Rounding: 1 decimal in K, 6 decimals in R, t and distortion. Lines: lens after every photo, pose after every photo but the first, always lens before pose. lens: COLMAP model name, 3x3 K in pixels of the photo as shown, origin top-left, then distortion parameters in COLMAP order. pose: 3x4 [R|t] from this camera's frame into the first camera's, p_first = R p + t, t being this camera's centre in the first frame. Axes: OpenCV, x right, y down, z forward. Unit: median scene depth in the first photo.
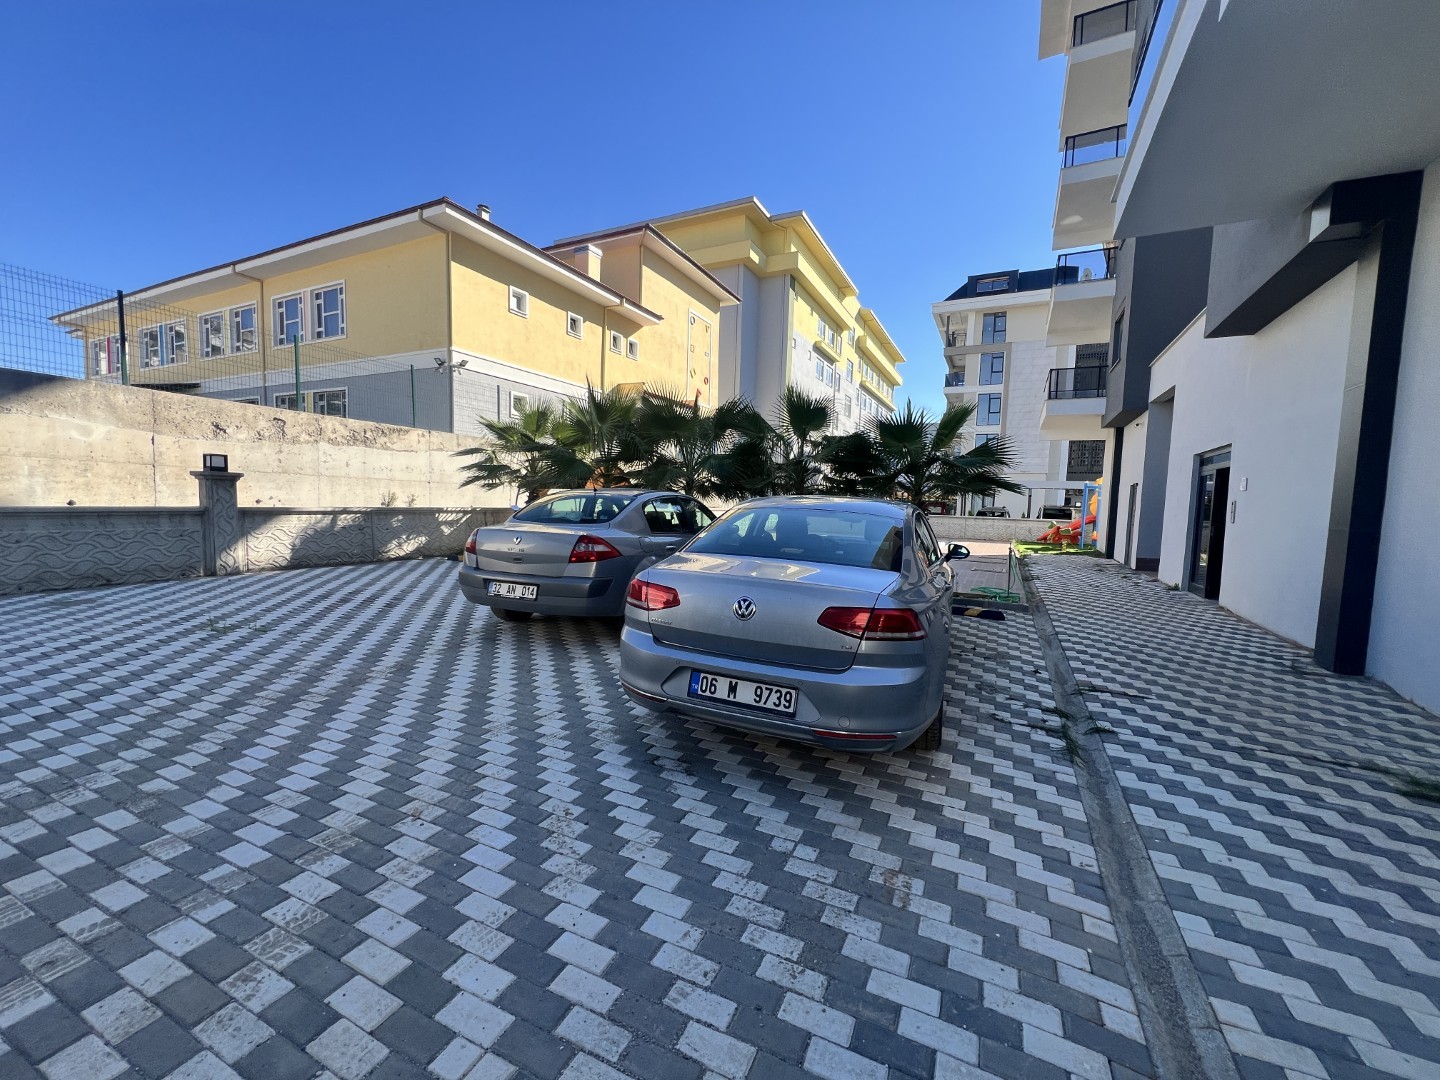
lens RADIAL K [[574.9, 0, 720.0], [0, 574.9, 542.2], [0, 0, 1]] dist [0.000146, 0.000080]
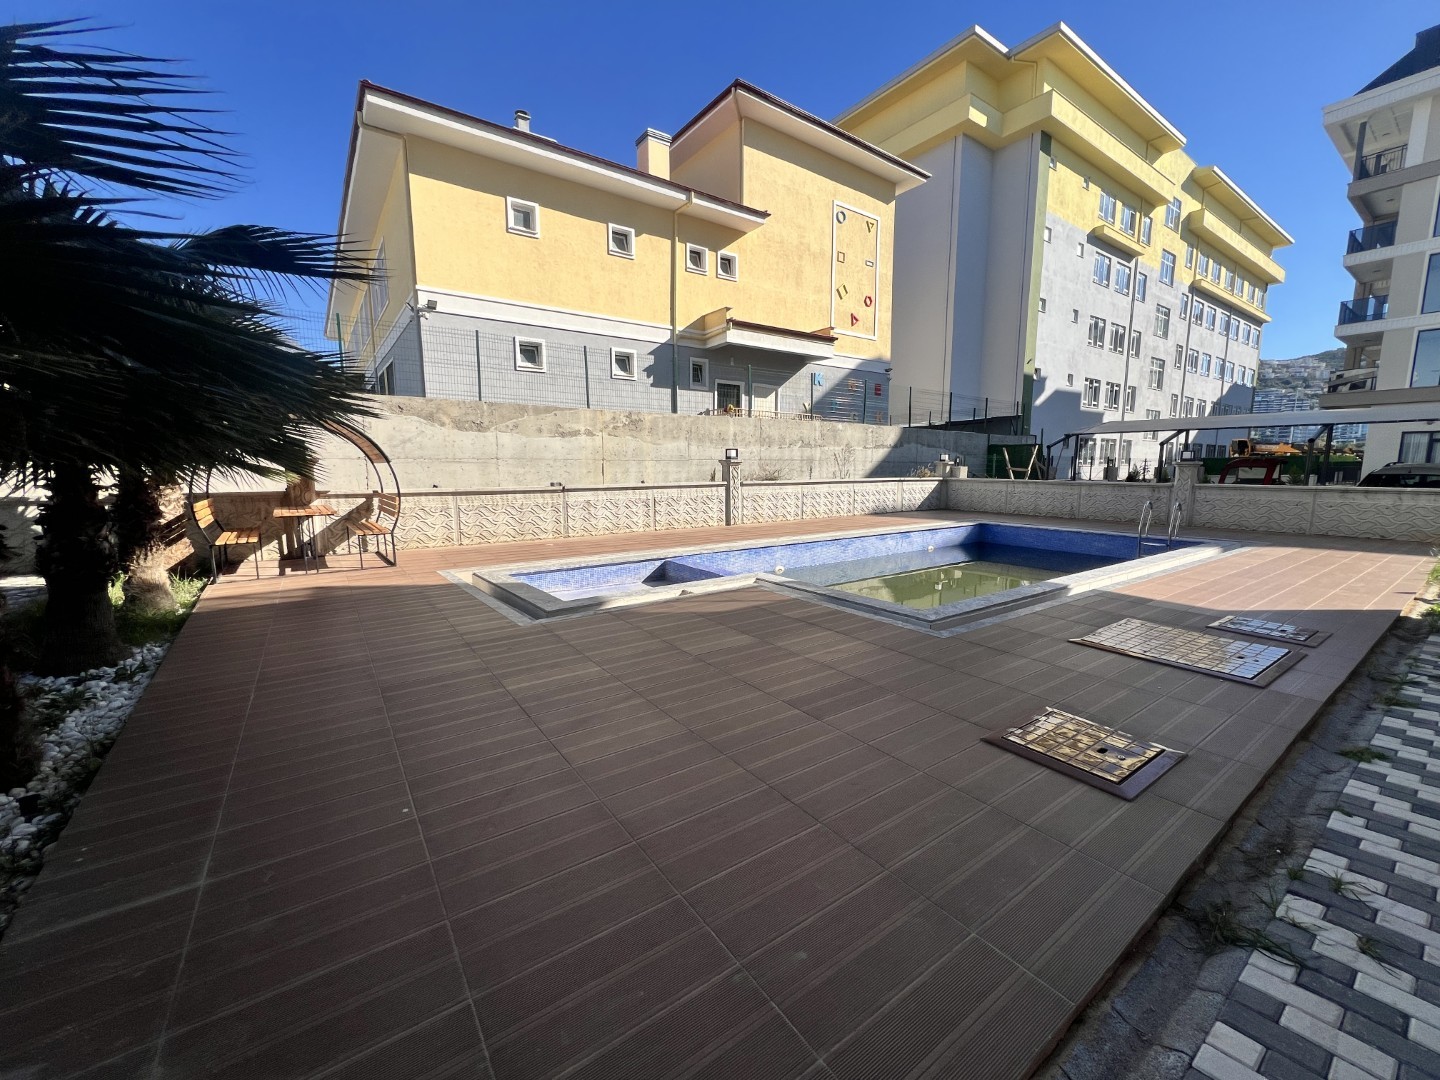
lens RADIAL K [[574.9, 0, 720.0], [0, 574.9, 542.2], [0, 0, 1]] dist [0.000146, 0.000080]
pose [[0.884739, 0.029635, -0.465143, 0.152963], [-0.004784, 0.998501, 0.054516, -0.016752], [0.466062, -0.046007, 0.883555, 0.255730]]
